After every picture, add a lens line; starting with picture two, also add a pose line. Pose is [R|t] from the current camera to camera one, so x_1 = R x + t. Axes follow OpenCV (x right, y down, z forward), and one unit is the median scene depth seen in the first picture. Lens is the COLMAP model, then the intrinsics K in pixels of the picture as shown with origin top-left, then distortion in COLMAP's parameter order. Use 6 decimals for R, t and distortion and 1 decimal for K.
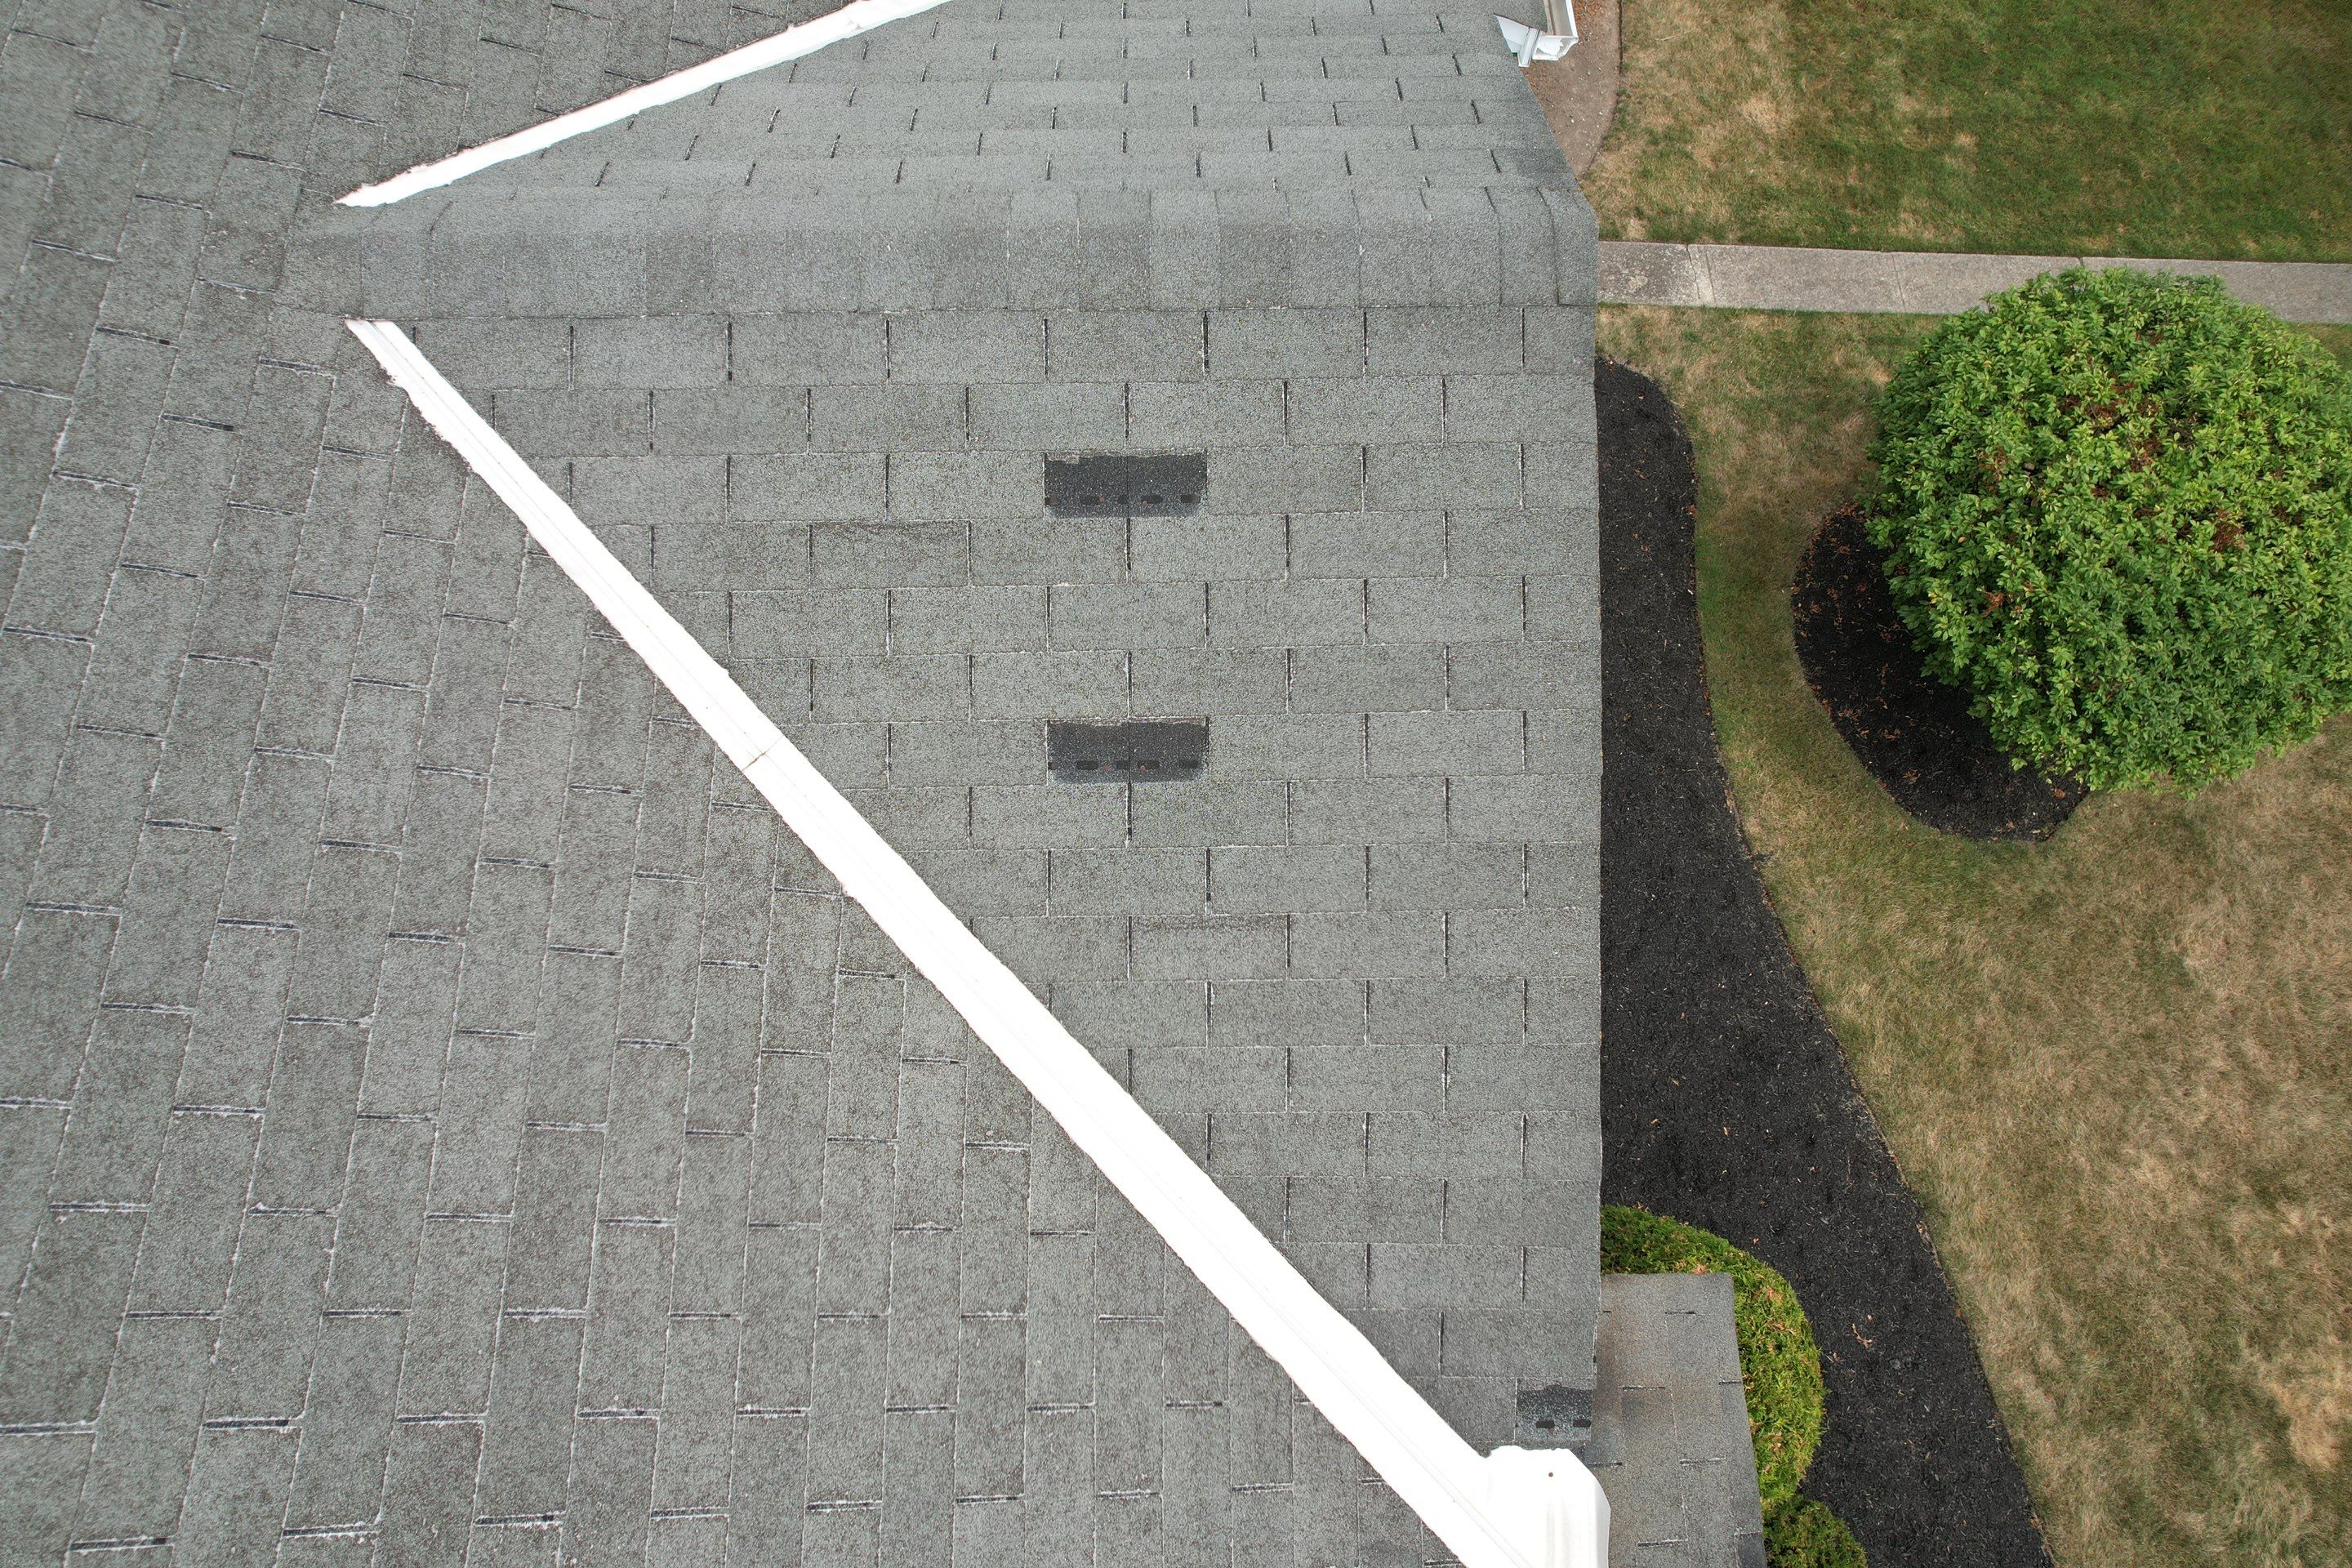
lens RADIAL K [[1505.6, 0, 1178.8], [0, 1505.6, 786.7], [0, 0, 1]] dist [-0.078591, 0.069230]
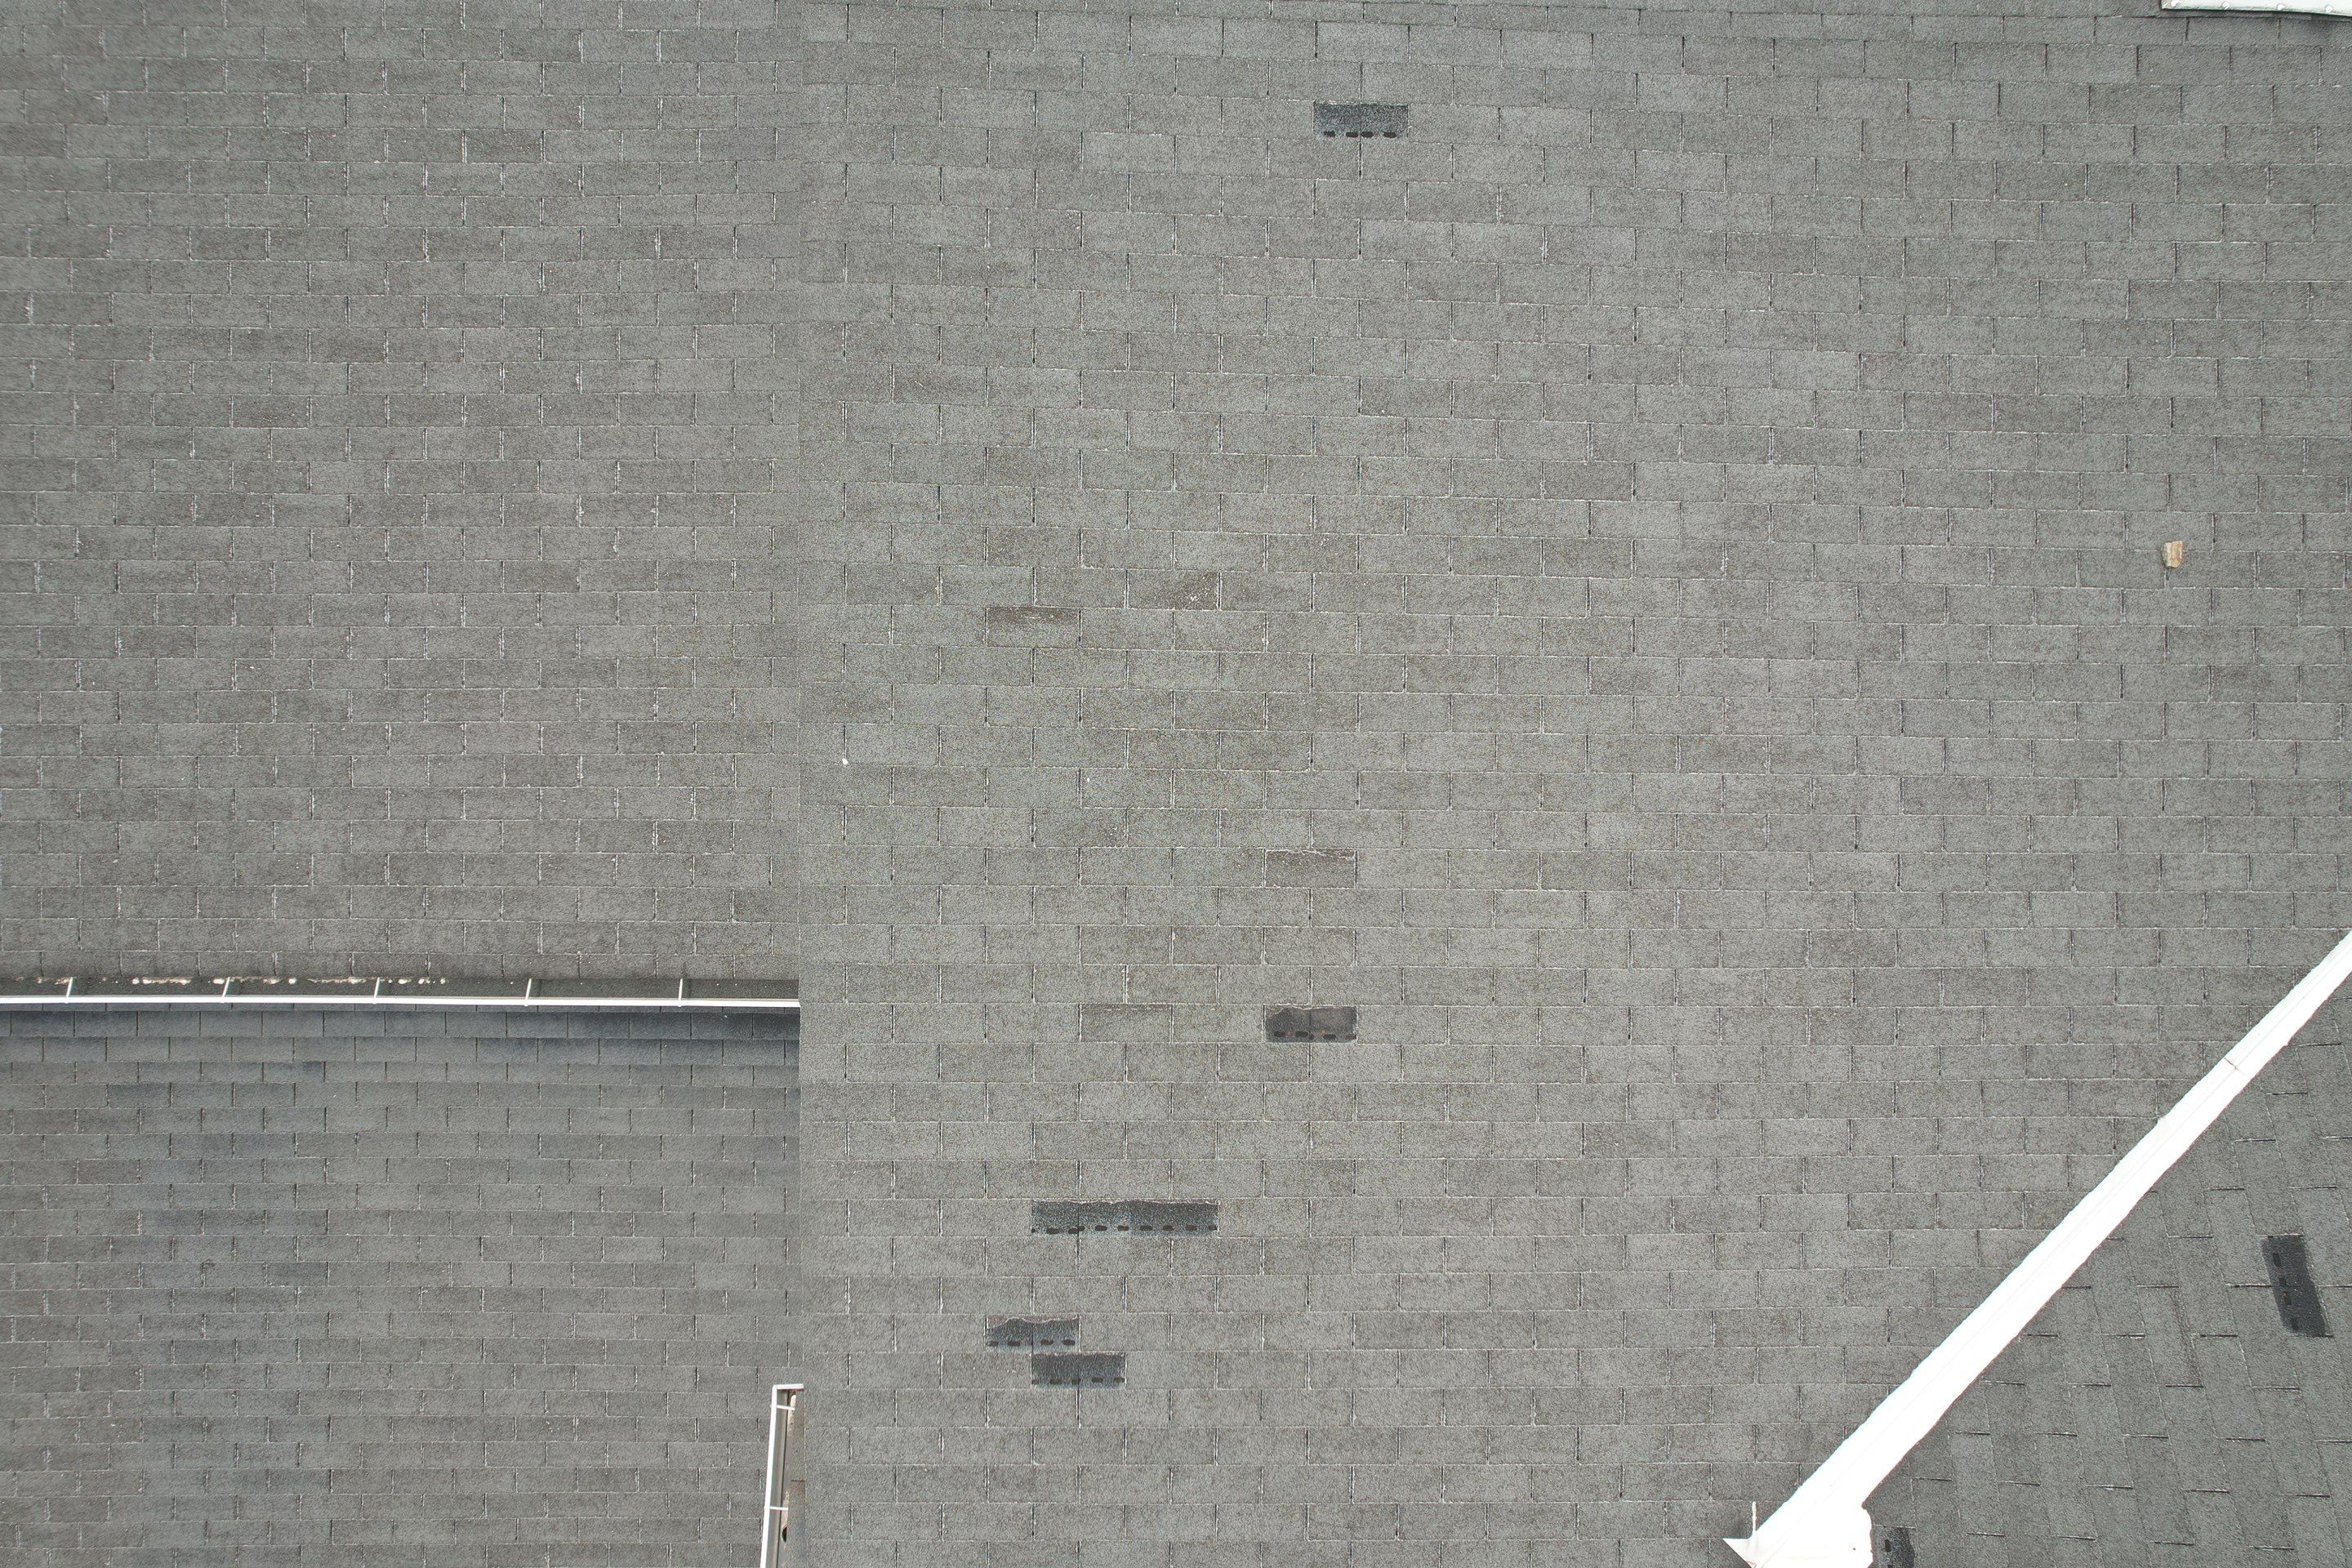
lens RADIAL K [[1505.6, 0, 1182.7], [0, 1505.6, 788.7], [0, 0, 1]] dist [-0.078591, 0.069230]
pose [[-0.015302, 0.925693, -0.377966, 0.094049], [-0.937861, 0.117773, 0.326414, 0.535795], [0.346673, 0.359474, 0.866369, -1.054234]]
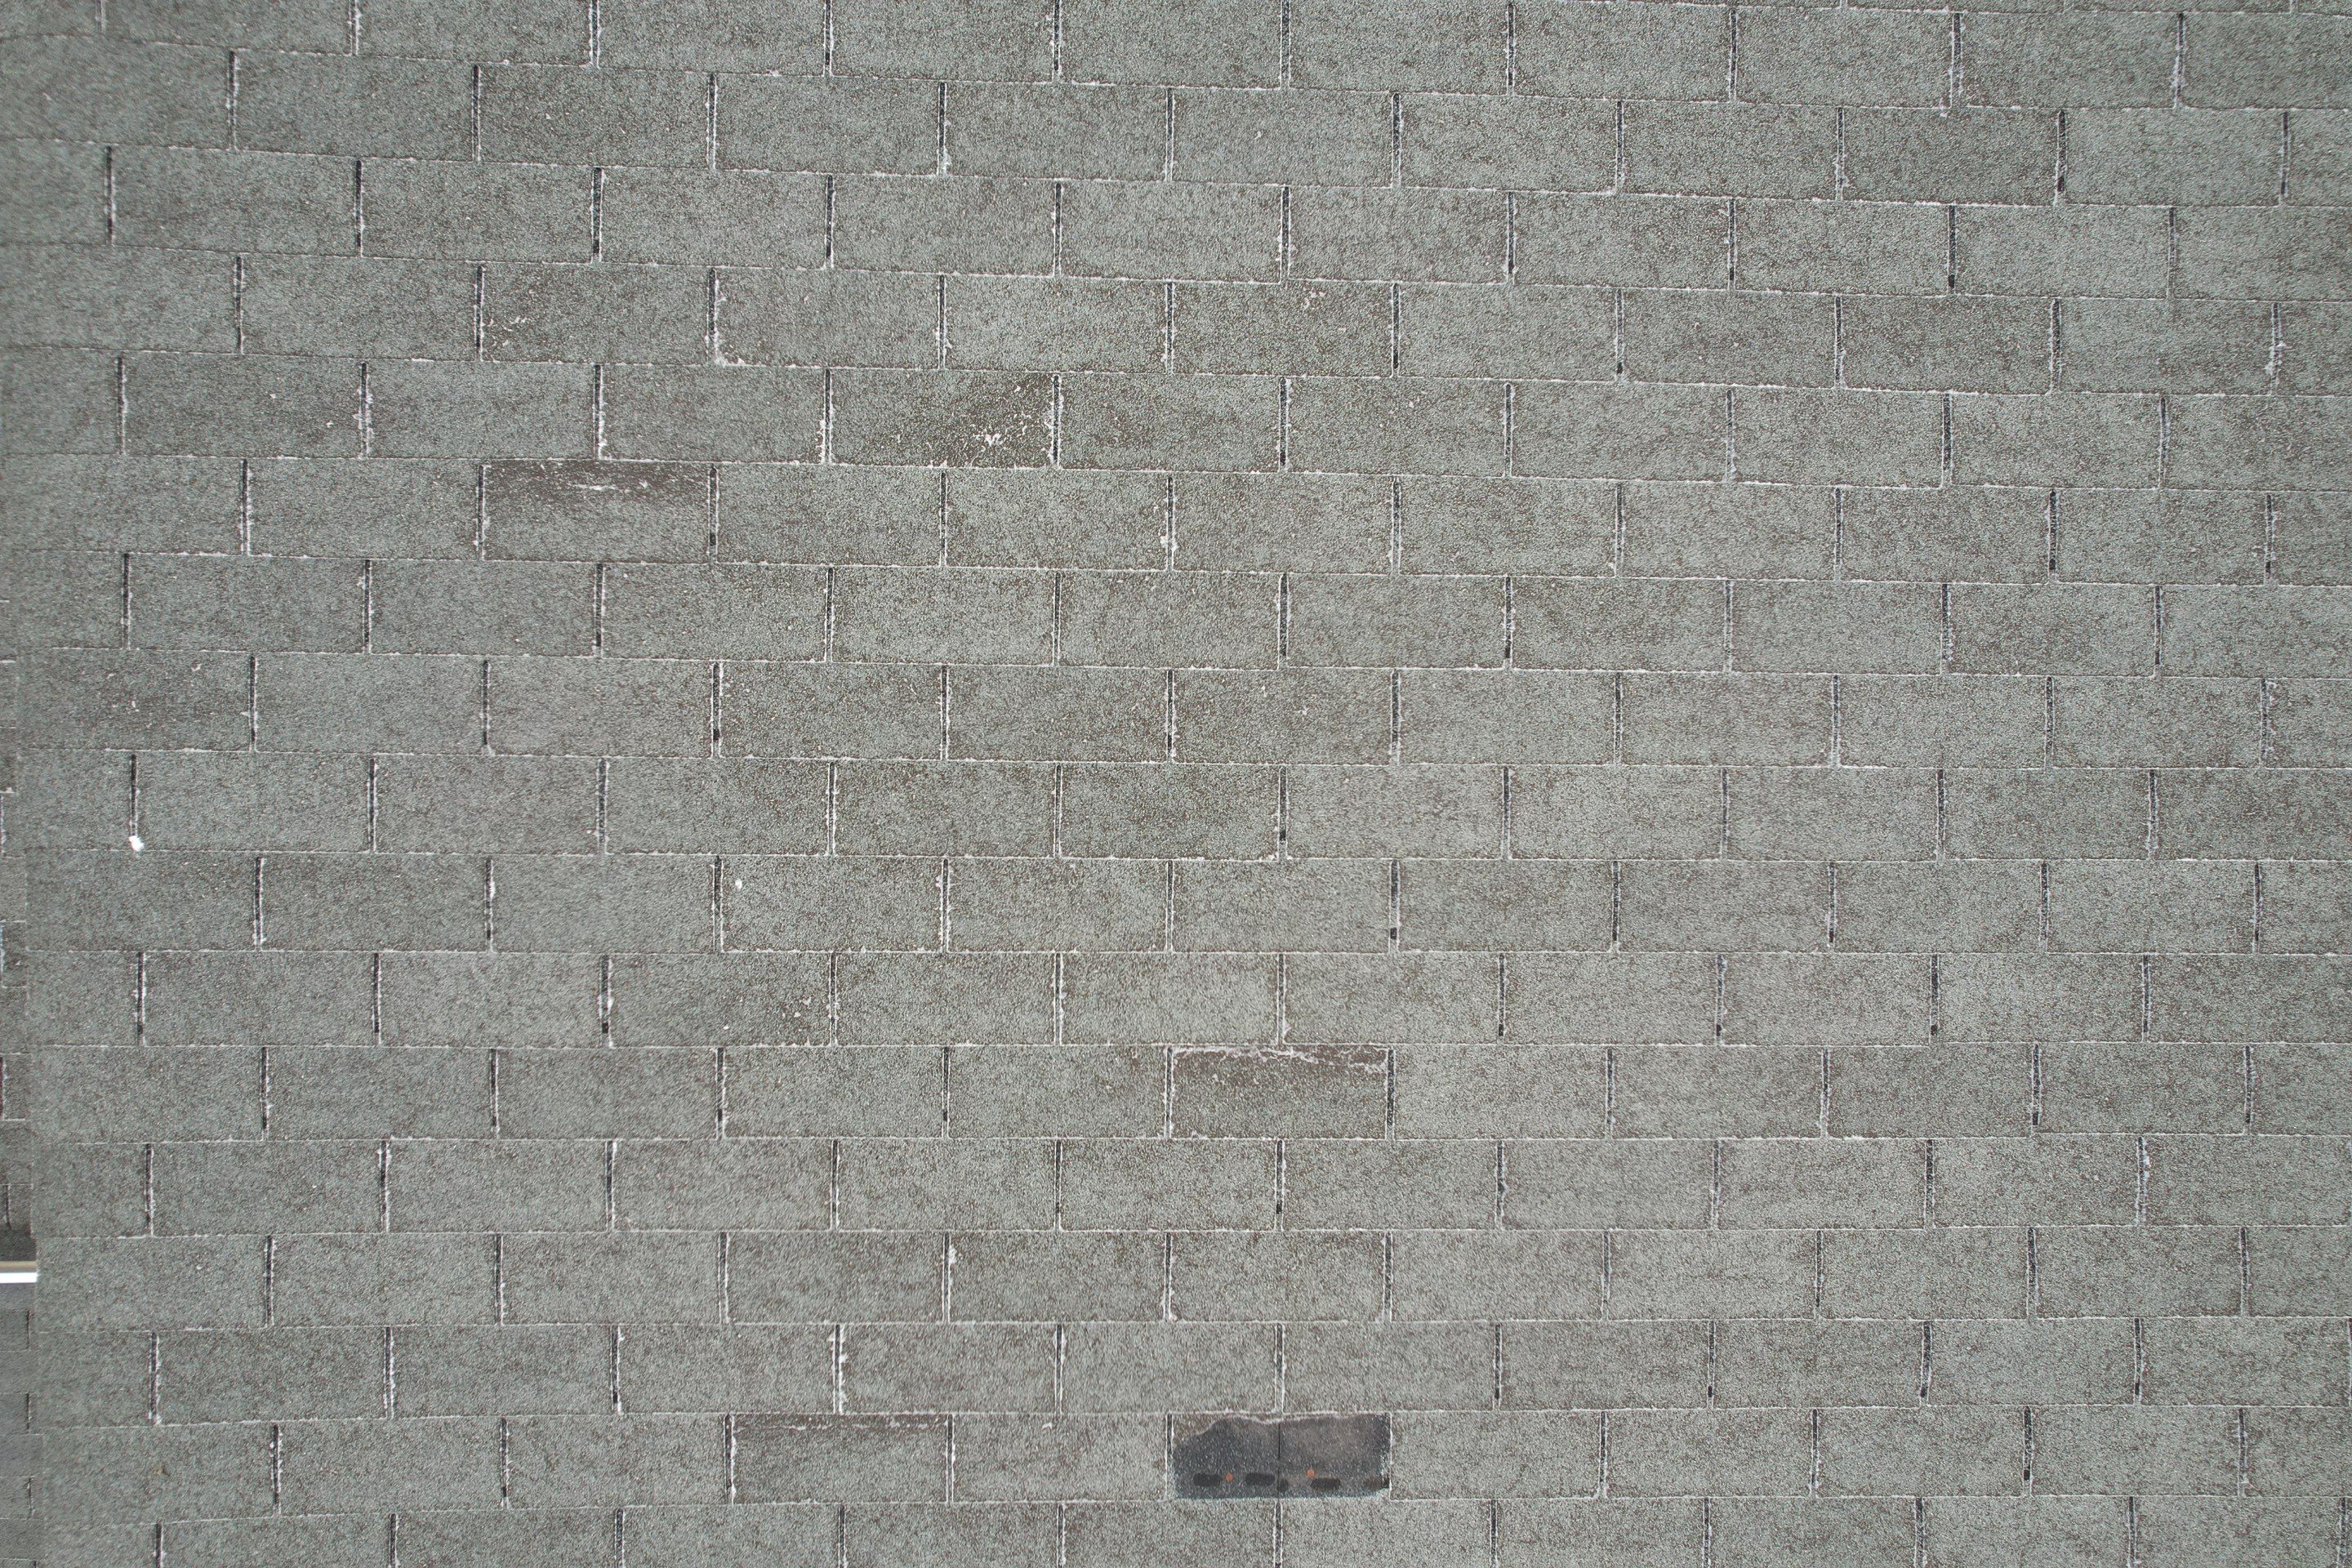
lens RADIAL K [[1505.6, 0, 1176.0], [0, 1505.6, 789.8], [0, 0, 1]] dist [-0.078591, 0.069230]
pose [[-0.010215, 0.933438, -0.358594, -0.349539], [-0.939669, 0.113667, 0.322650, 0.769515], [0.341934, 0.340255, 0.875961, -0.176356]]
